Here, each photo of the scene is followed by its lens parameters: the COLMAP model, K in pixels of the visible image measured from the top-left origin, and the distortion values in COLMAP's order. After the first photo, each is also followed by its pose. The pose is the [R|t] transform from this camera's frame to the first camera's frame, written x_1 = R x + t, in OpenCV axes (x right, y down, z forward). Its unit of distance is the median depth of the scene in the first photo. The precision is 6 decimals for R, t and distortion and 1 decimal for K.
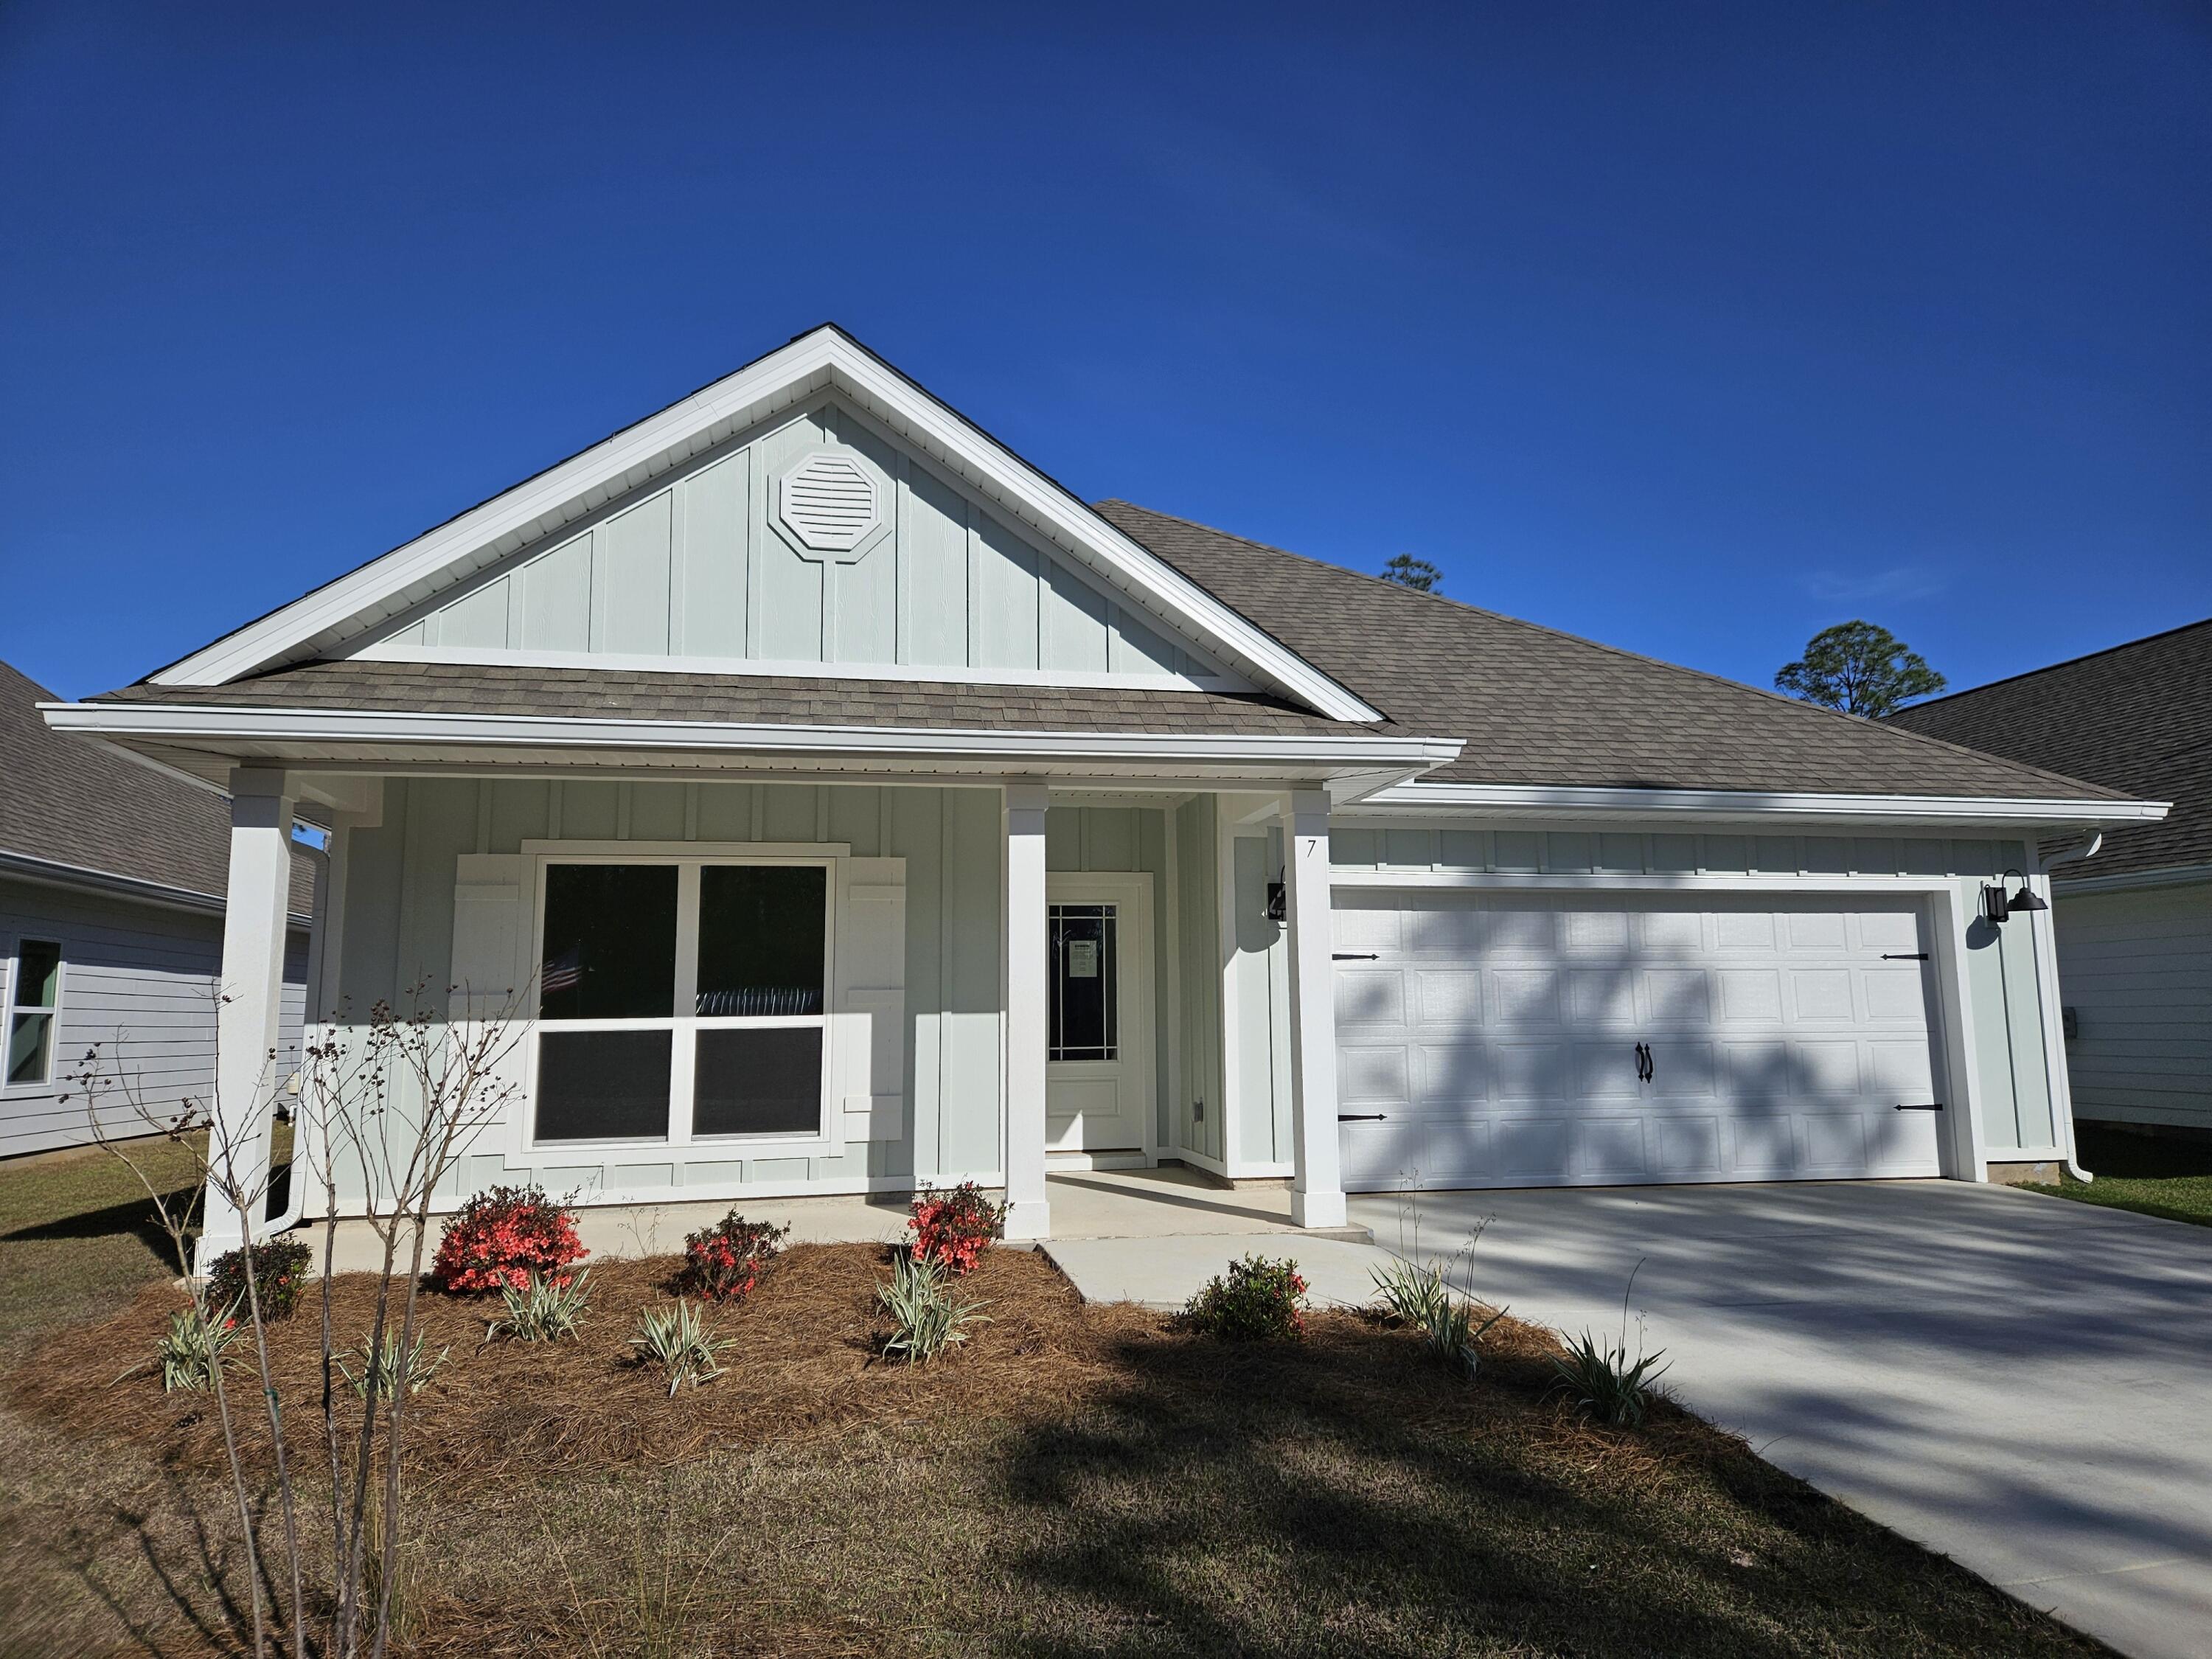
lens RADIAL K [[1481.0, 0, 1116.0], [0, 1481.0, 813.4], [0, 0, 1]] dist [0.057494, -0.035906]
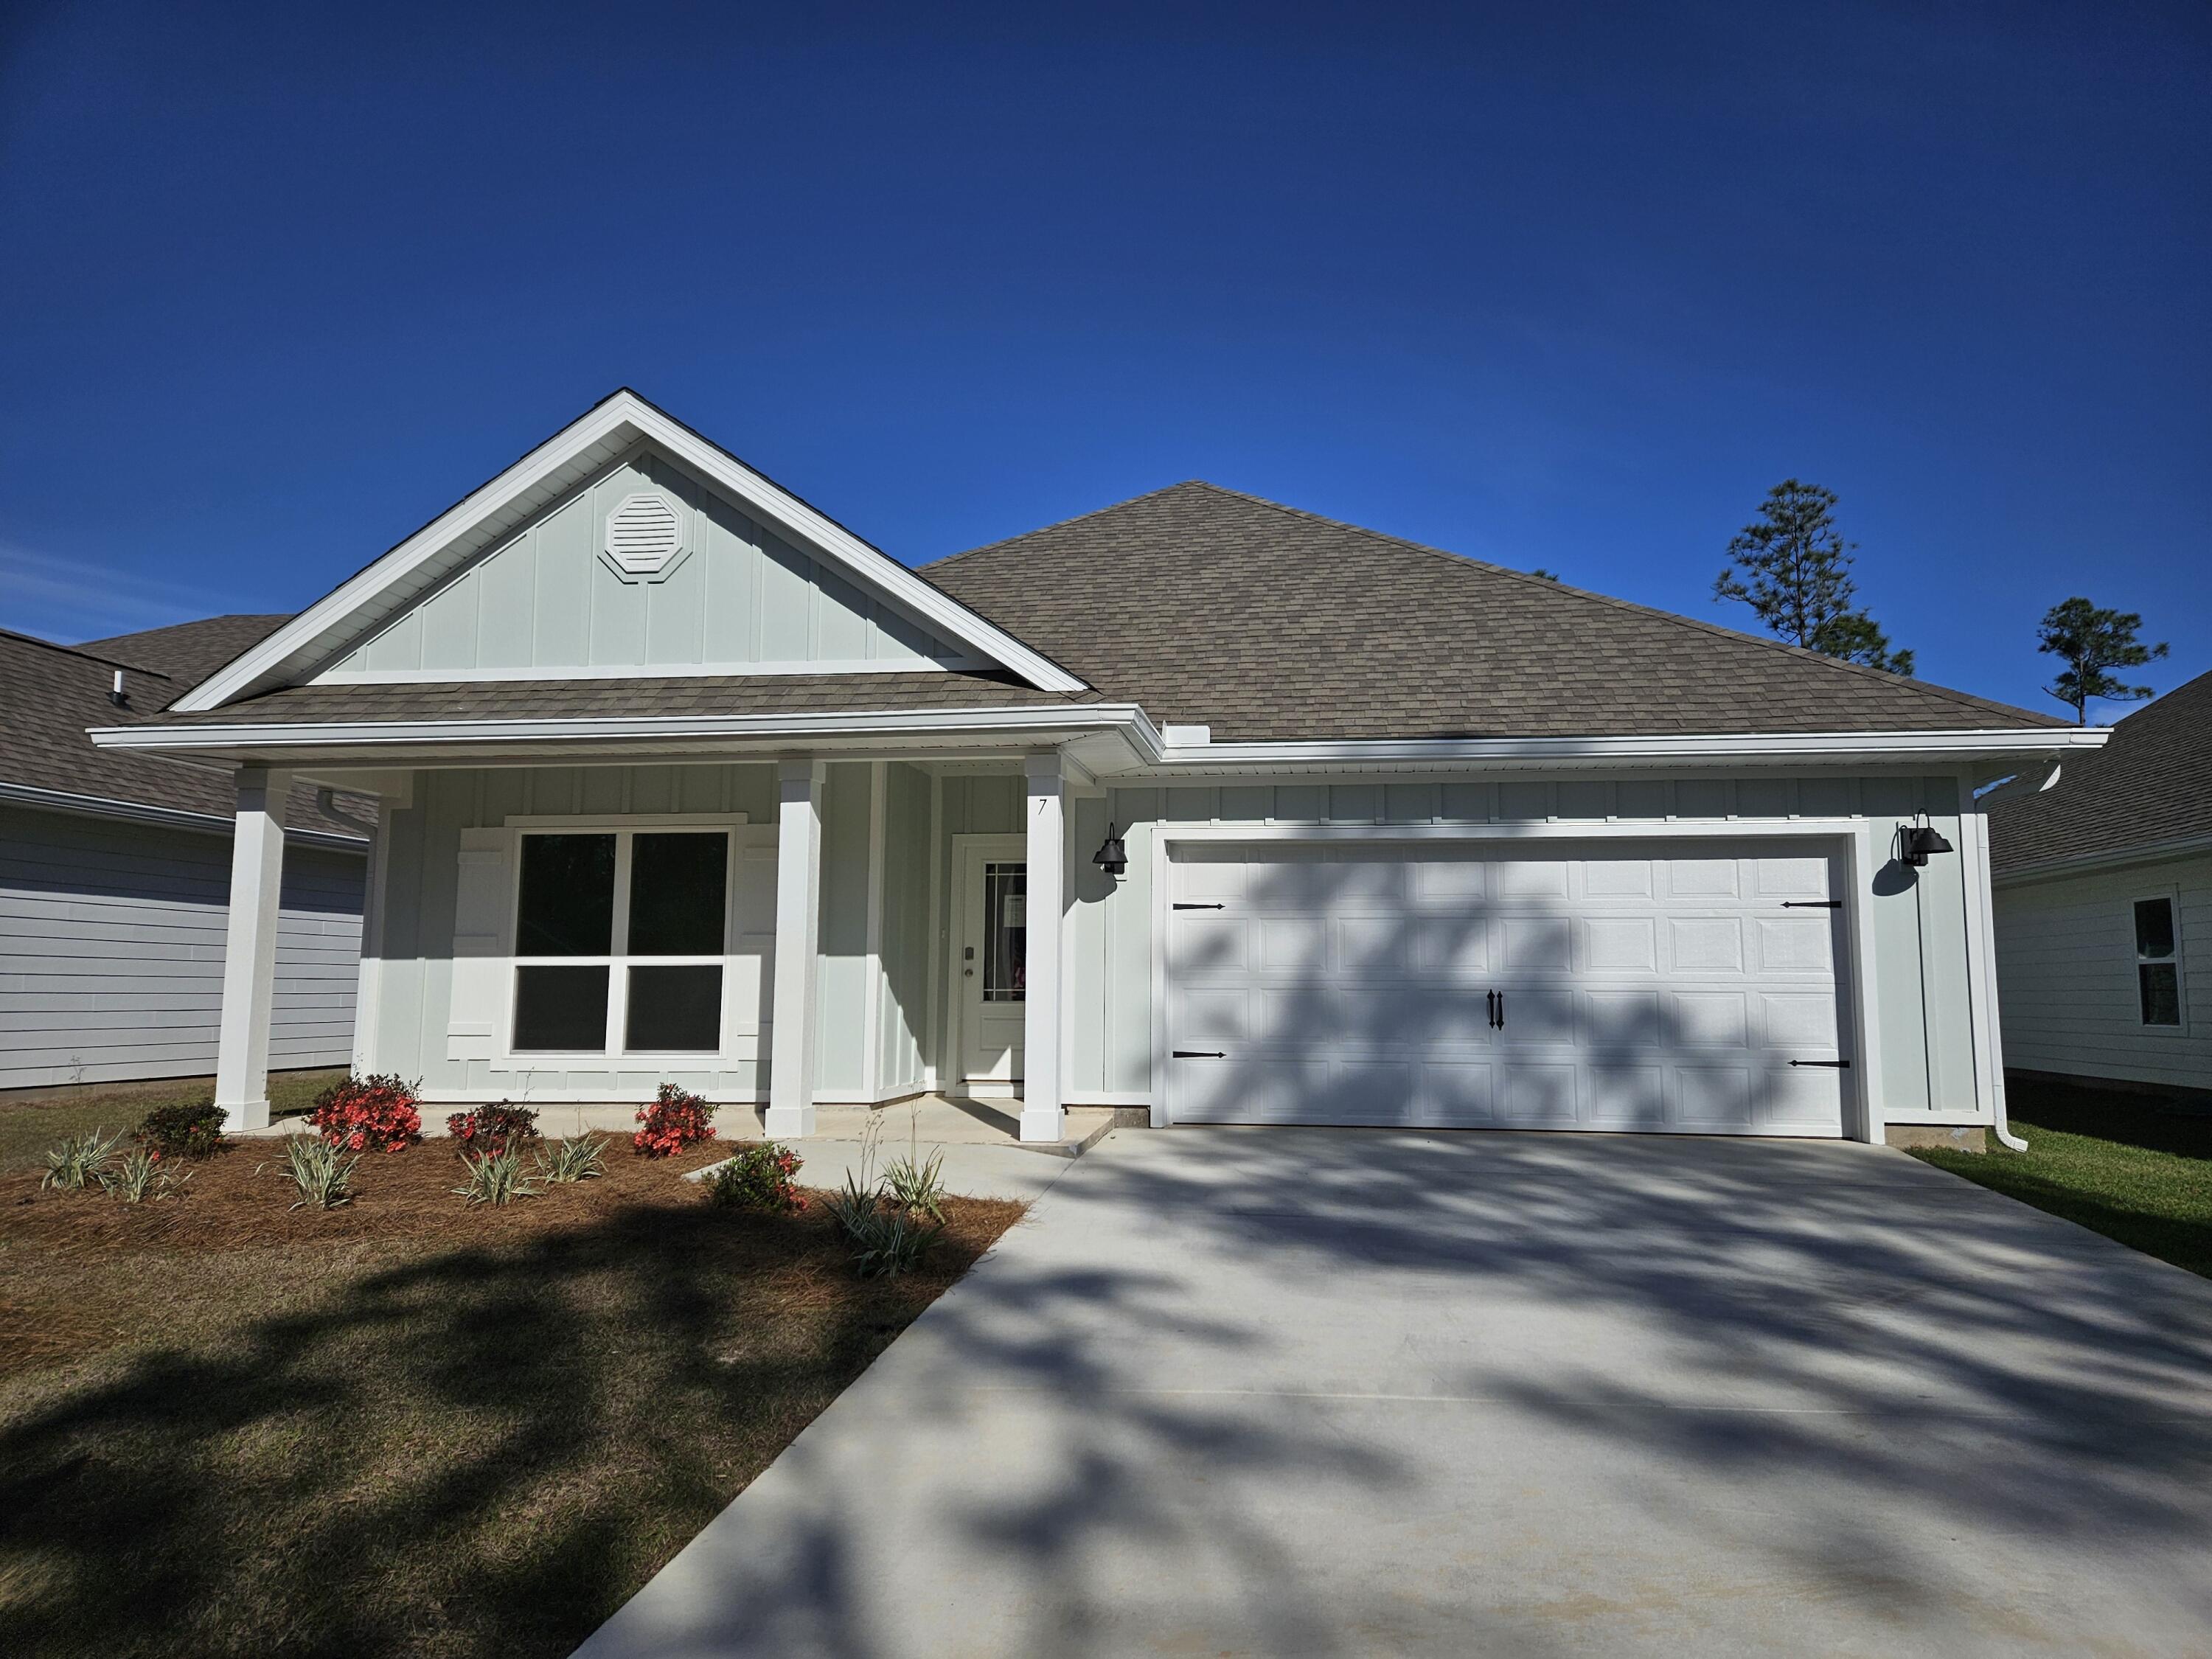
lens RADIAL K [[1470.9, 0, 1106.0], [0, 1470.9, 829.5], [0, 0, 1]] dist [0.044320, -0.003282]
pose [[0.943701, -0.021323, -0.330113, 0.455863], [0.031811, 0.999145, 0.026402, 0.010873], [0.329267, -0.035416, 0.943572, -0.023503]]
